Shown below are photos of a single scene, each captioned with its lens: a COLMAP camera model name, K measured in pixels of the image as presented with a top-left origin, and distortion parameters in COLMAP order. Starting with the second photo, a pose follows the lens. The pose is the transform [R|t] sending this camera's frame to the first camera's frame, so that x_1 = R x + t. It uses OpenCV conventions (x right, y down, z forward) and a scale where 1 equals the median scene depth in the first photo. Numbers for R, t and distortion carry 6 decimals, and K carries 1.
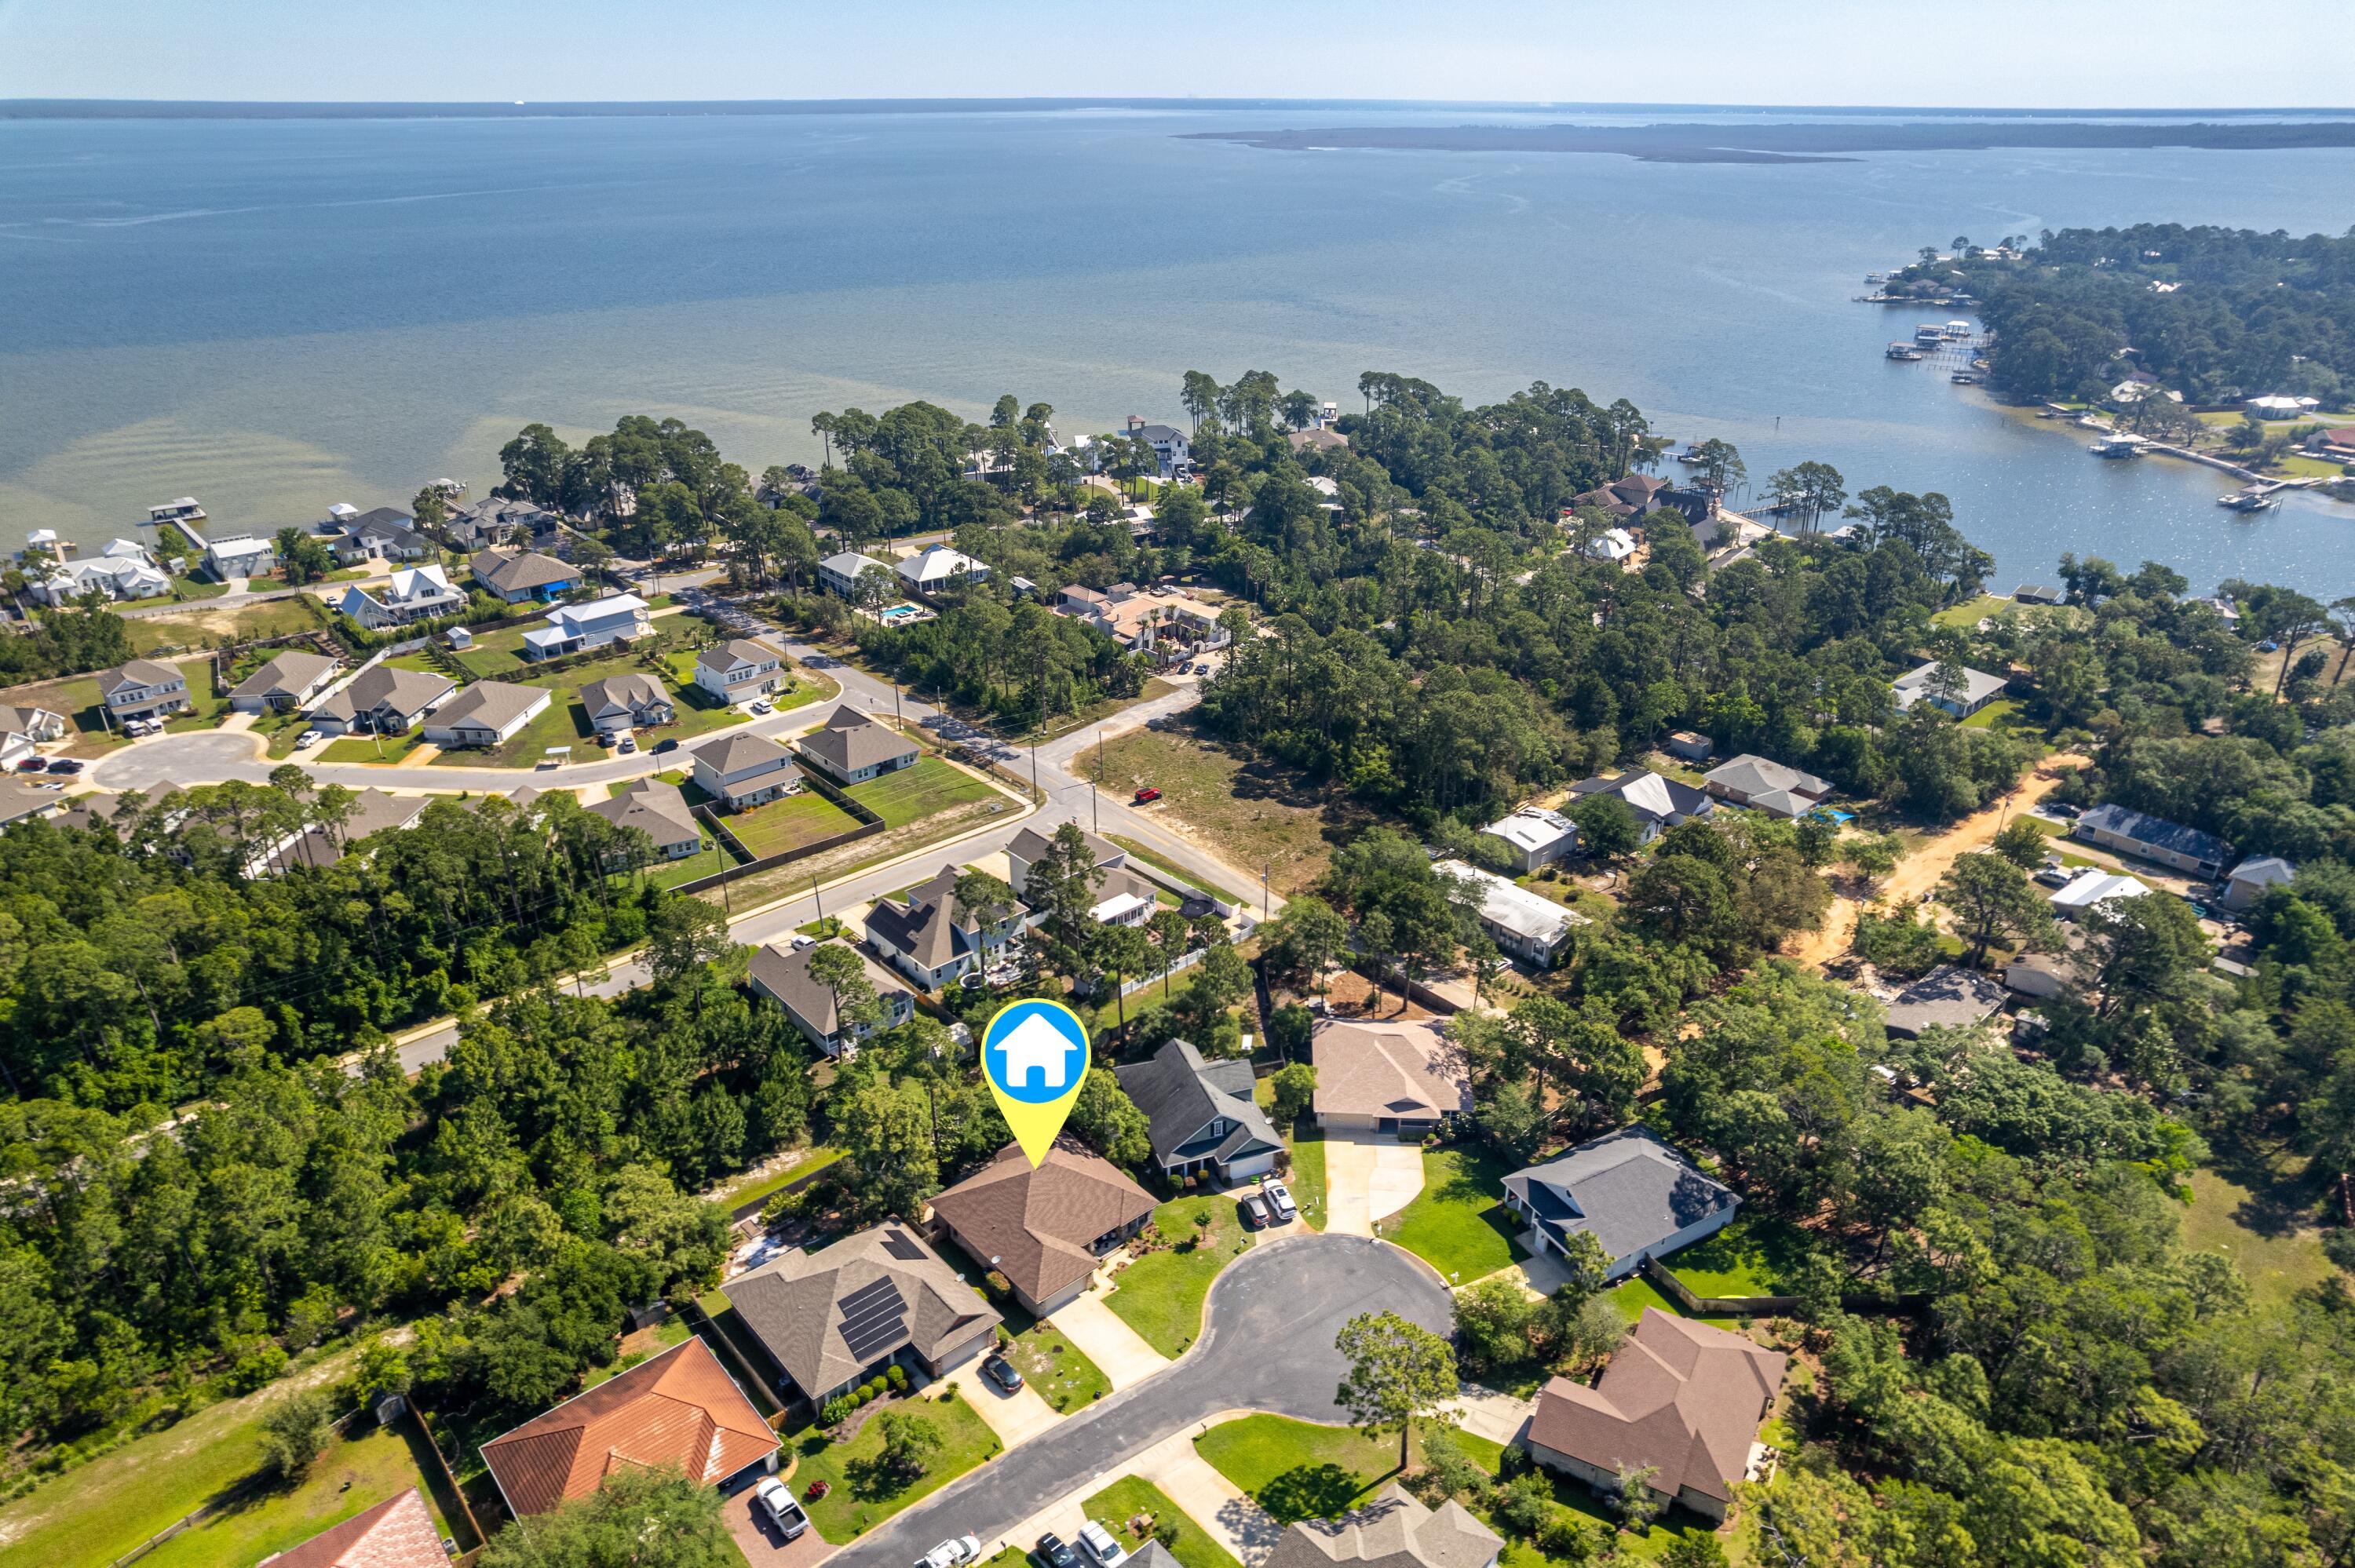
lens RADIAL K [[1512.3, 0, 1177.5], [0, 1512.3, 784.0], [0, 0, 1]] dist [-0.018804, 0.002203]
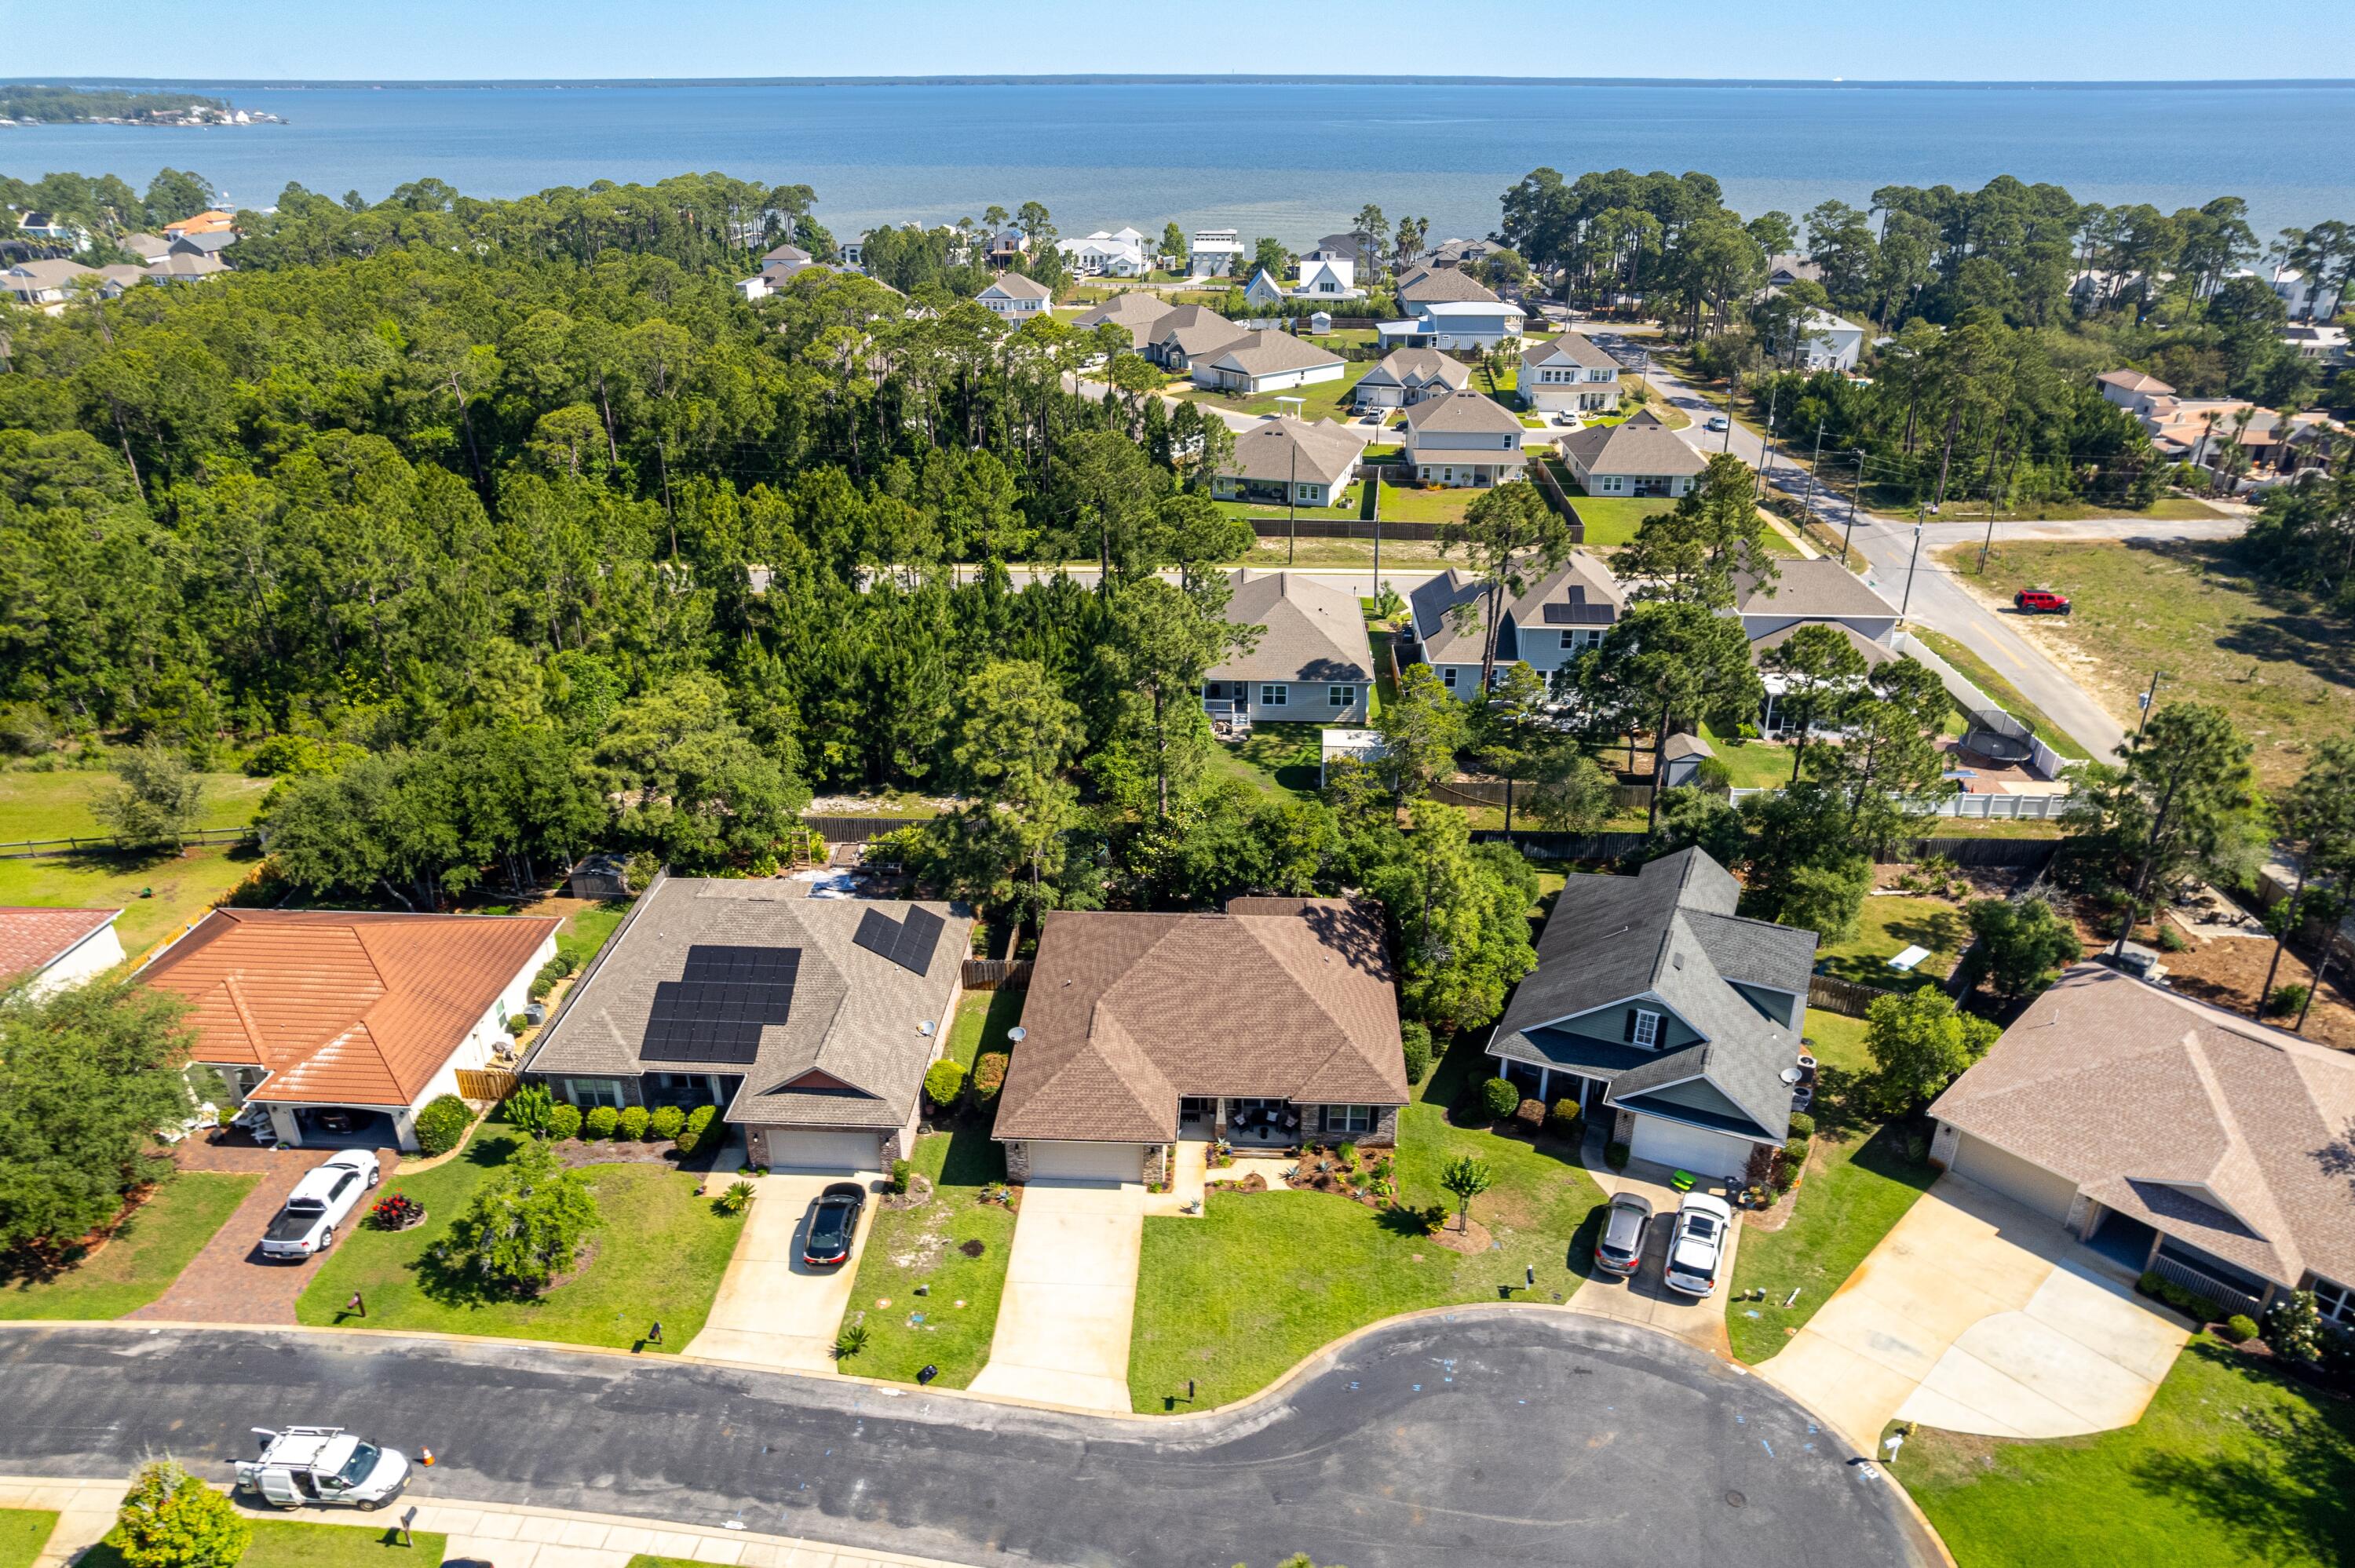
lens RADIAL K [[1512.3, 0, 1177.5], [0, 1512.3, 784.0], [0, 0, 1]] dist [-0.018804, 0.002203]
pose [[0.728156, 0.304642, -0.613988, 0.163724], [-0.293678, 0.948072, 0.122117, 0.145997], [0.619307, 0.091395, 0.779811, 0.570075]]
